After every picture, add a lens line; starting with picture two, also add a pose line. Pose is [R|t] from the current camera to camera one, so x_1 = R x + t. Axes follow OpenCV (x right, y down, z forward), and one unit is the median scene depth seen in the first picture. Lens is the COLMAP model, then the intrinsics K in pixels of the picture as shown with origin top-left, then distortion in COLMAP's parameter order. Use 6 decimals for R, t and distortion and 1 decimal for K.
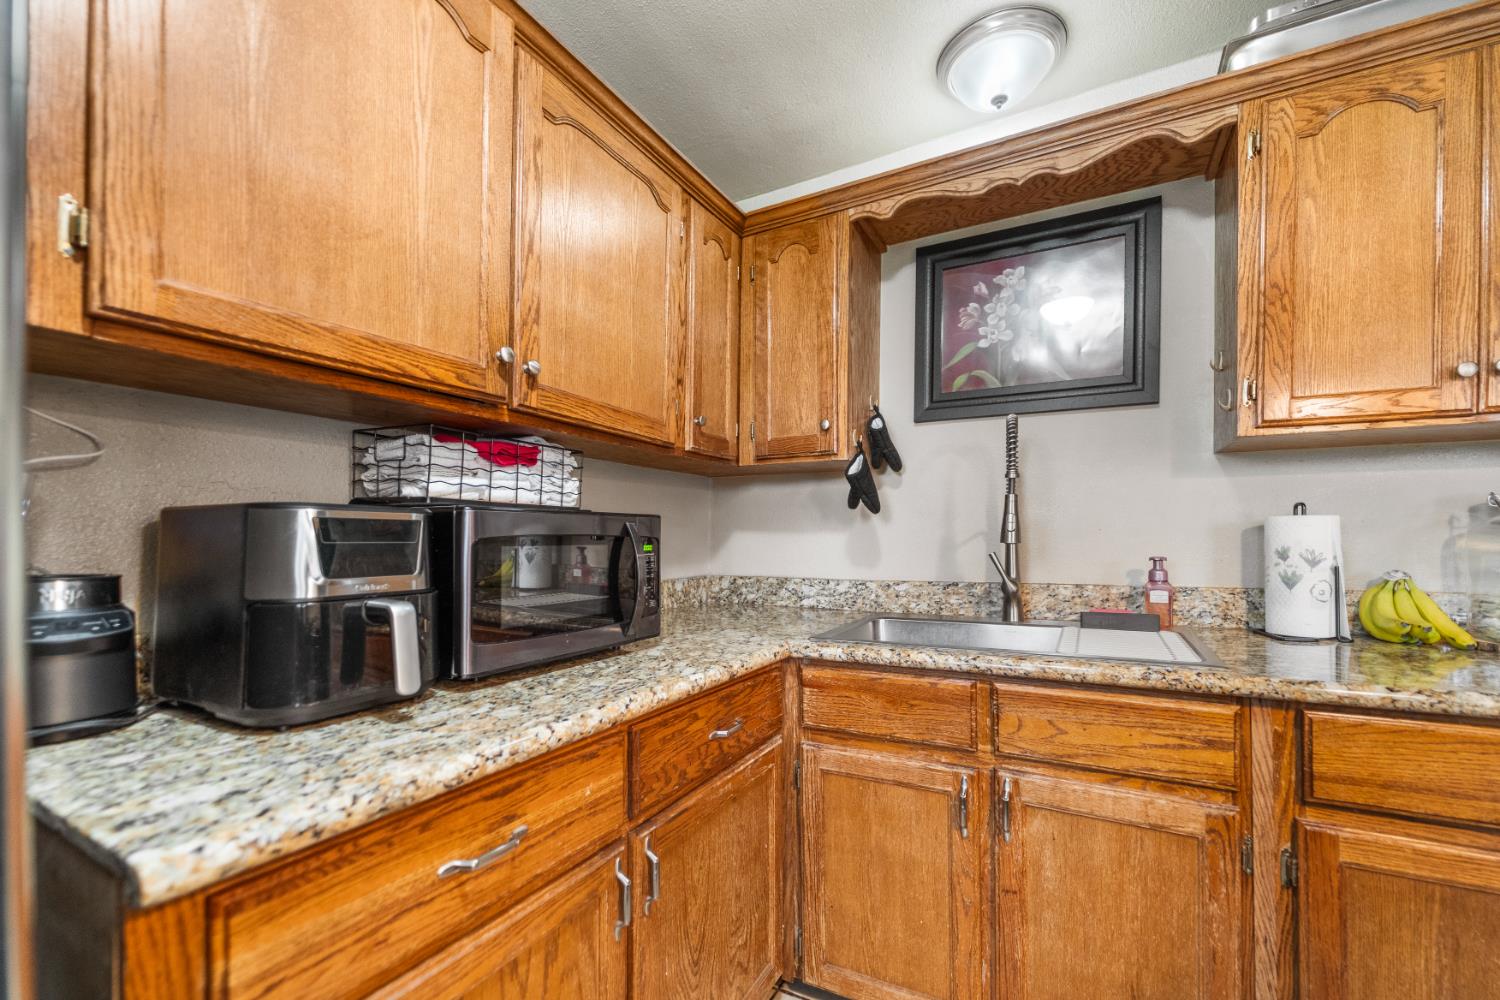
lens RADIAL K [[611.0, 0, 759.6], [0, 611.0, 535.2], [0, 0, 1]] dist [0.002871, 0.000228]
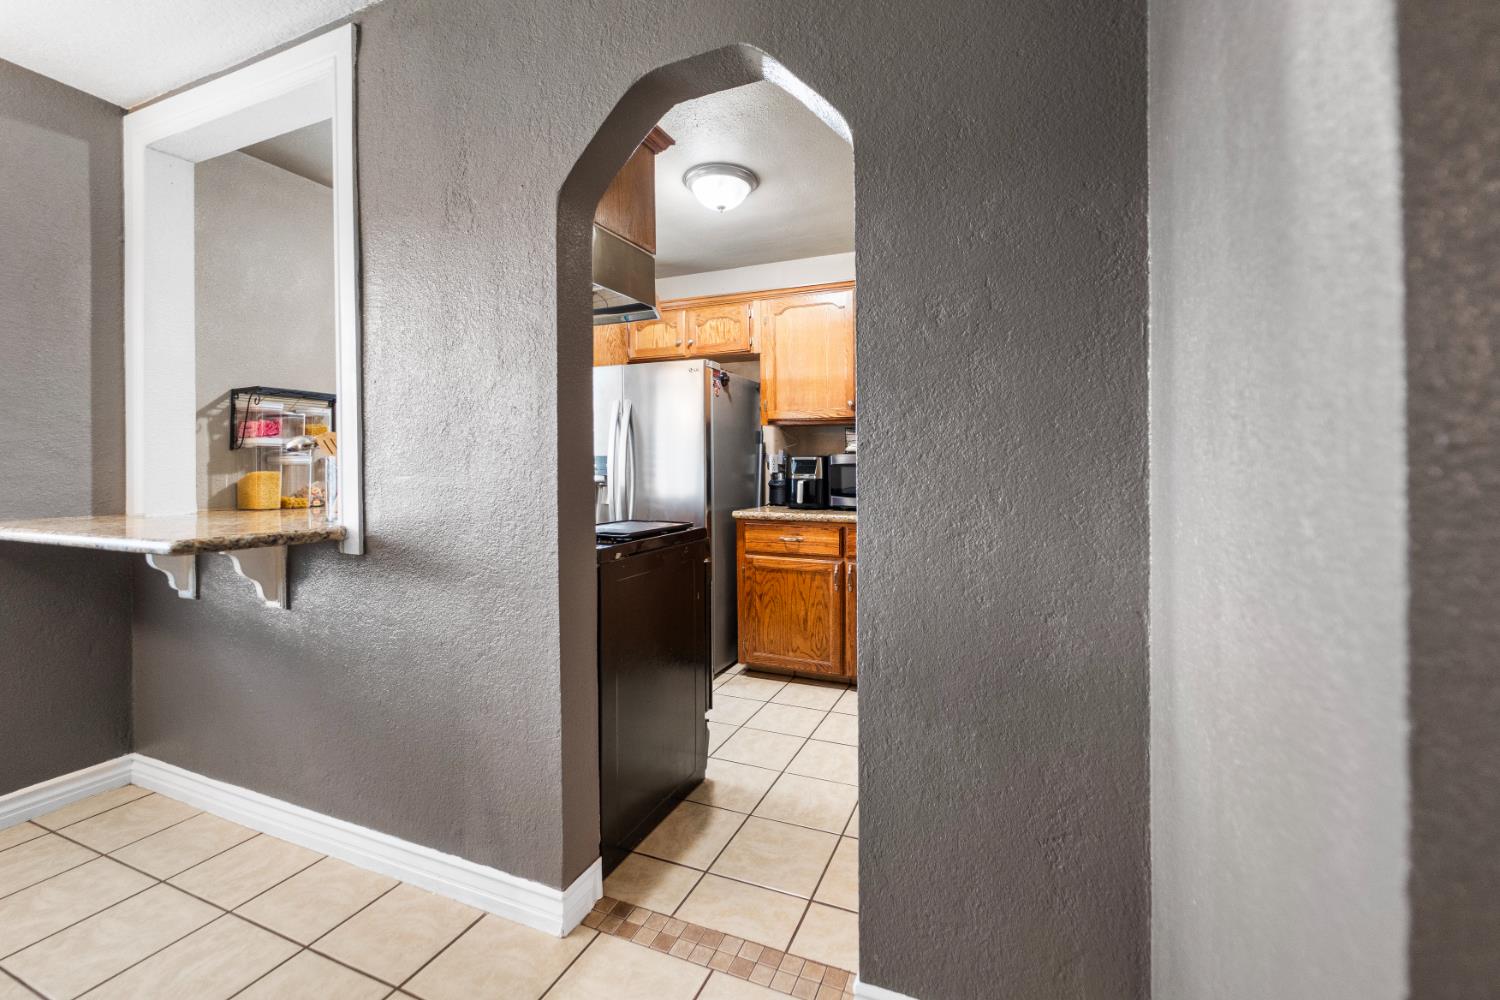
lens RADIAL K [[611.0, 0, 751.7], [0, 611.0, 463.2], [0, 0, 1]] dist [0.002871, 0.000228]
pose [[0.106308, -0.000914, -0.994333, 2.145909], [0.009654, 0.999953, 0.000113, -0.005489], [0.994286, -0.009611, 0.106312, 0.166908]]
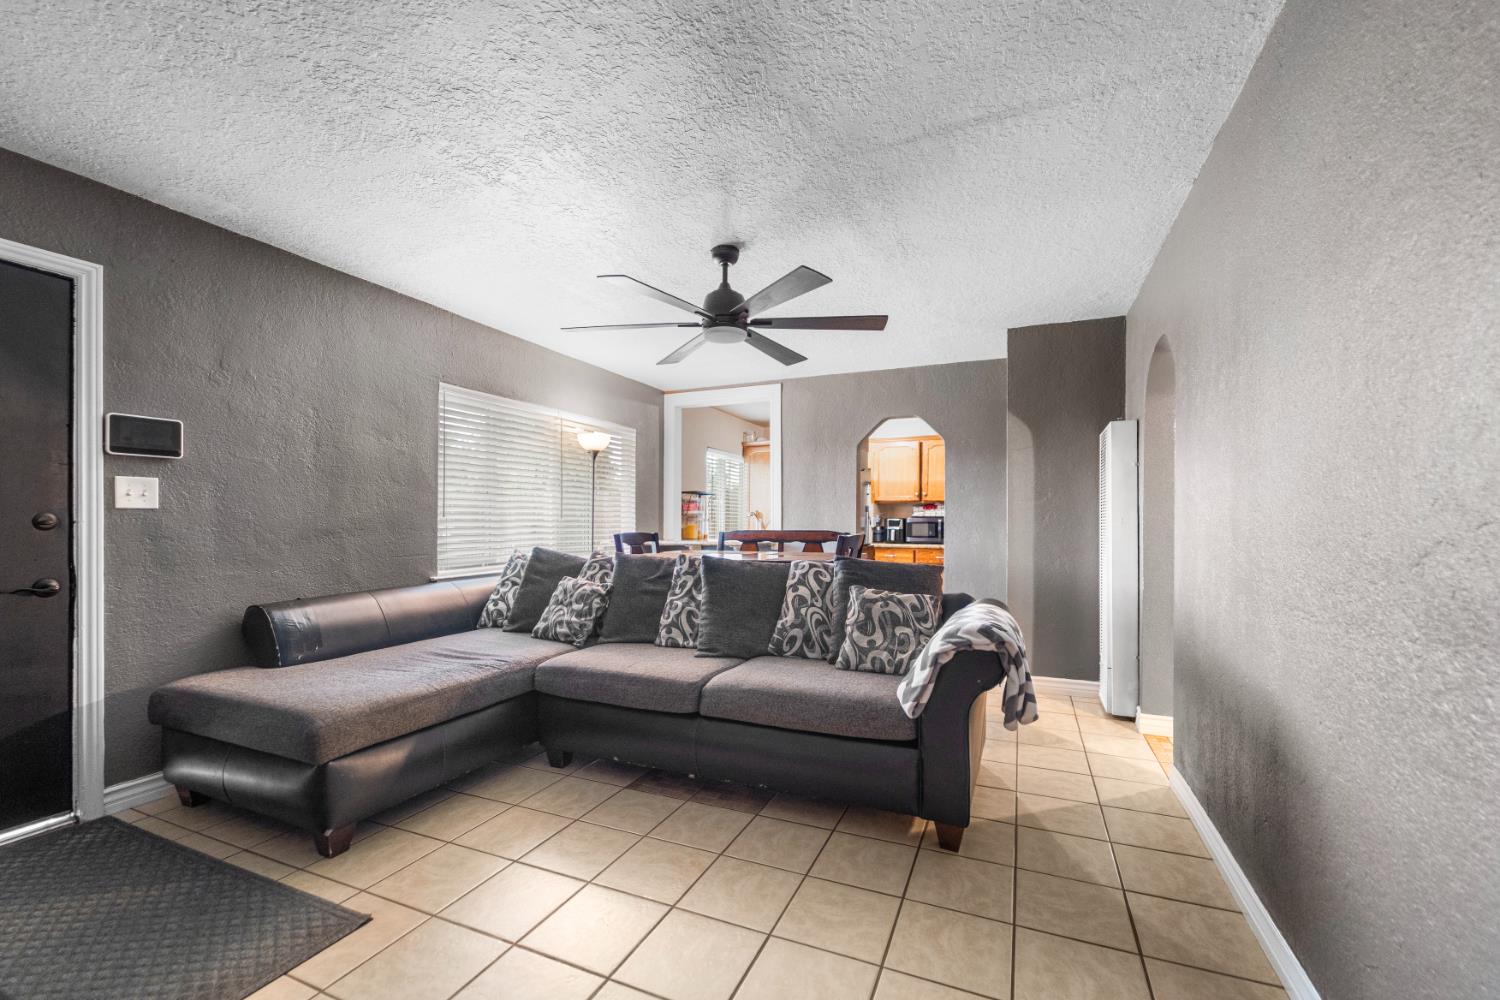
lens RADIAL K [[611.0, 0, 749.1], [0, 611.0, 505.3], [0, 0, 1]] dist [0.002871, 0.000228]
pose [[0.070751, -0.028352, -0.997091, 5.025998], [0.004064, 0.999596, -0.028135, -0.001880], [0.997486, -0.002062, 0.070837, -1.040162]]
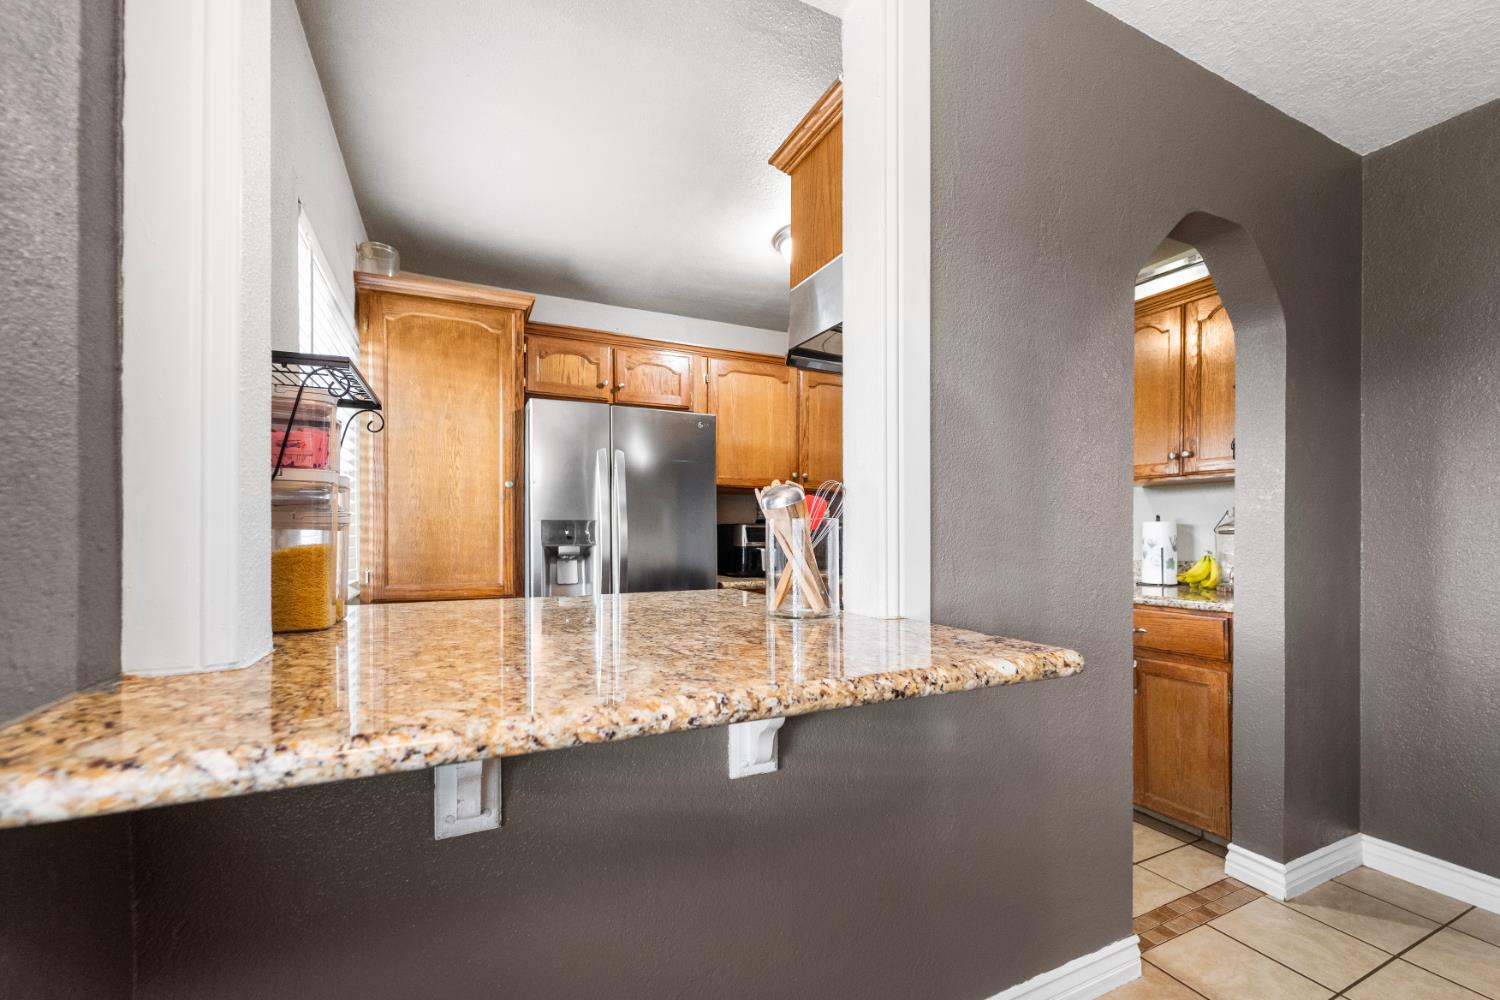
lens RADIAL K [[611.0, 0, 750.8], [0, 611.0, 533.0], [0, 0, 1]] dist [0.002871, 0.000228]
pose [[0.806280, 0.002951, -0.591527, 1.098032], [0.001795, 0.999971, 0.007435, -0.015399], [0.591531, -0.007057, 0.806251, -1.455632]]
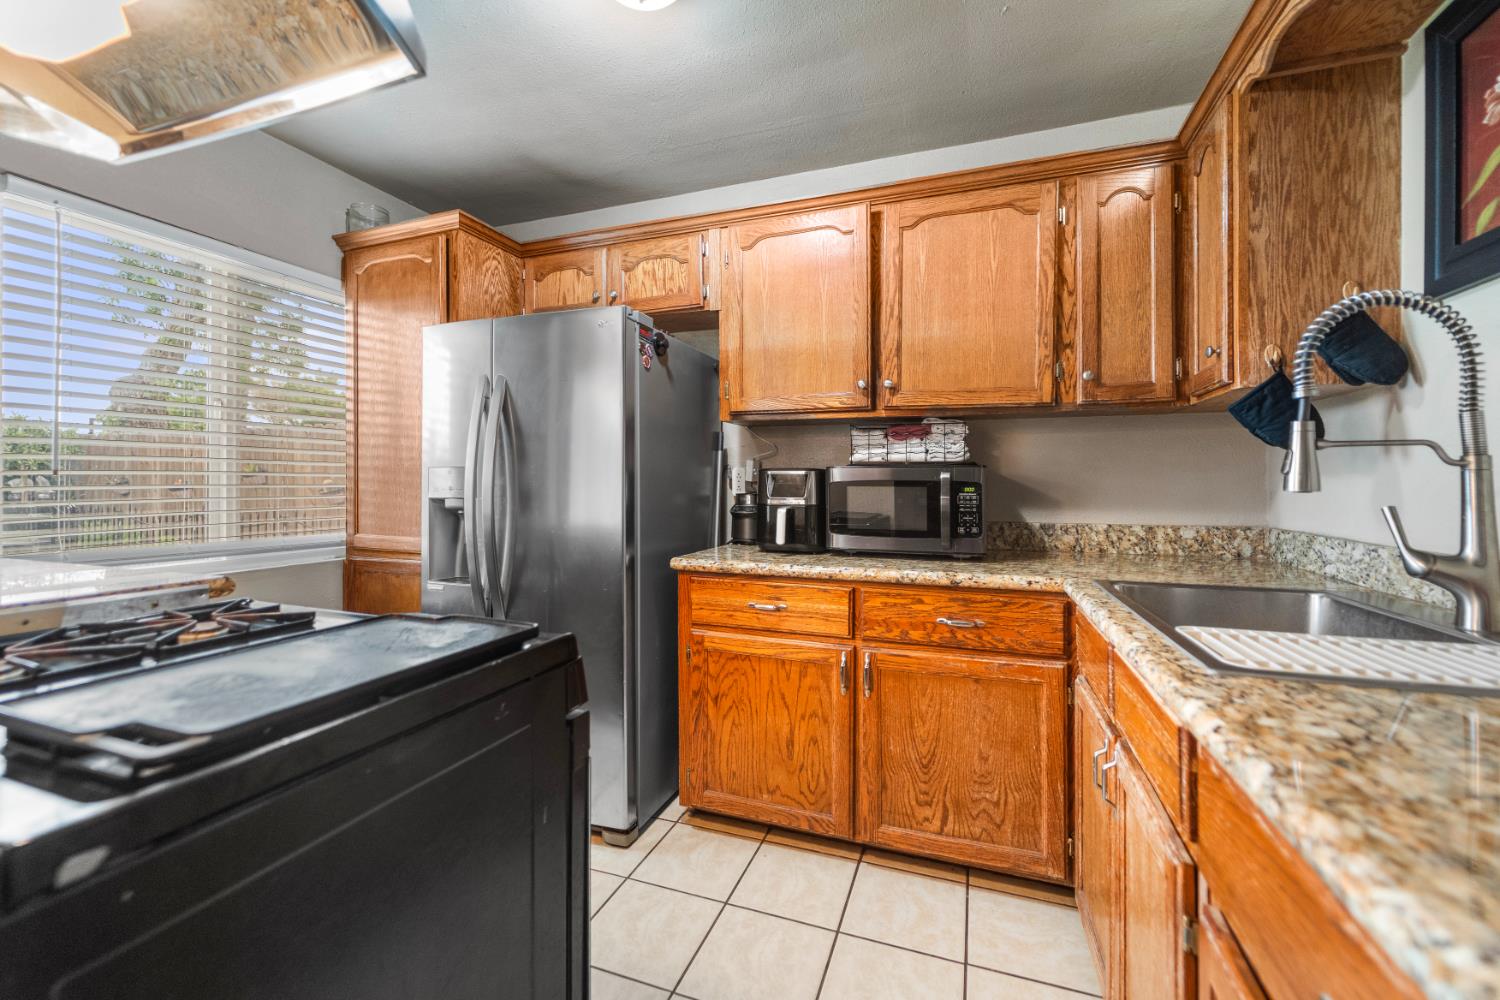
lens RADIAL K [[611.0, 0, 746.1], [0, 611.0, 477.2], [0, 0, 1]] dist [0.002871, 0.000228]
pose [[0.152556, -0.004283, -0.988286, 1.183783], [0.004214, 0.999984, -0.003683, -0.005050], [0.988286, -0.003603, 0.152572, 0.307168]]
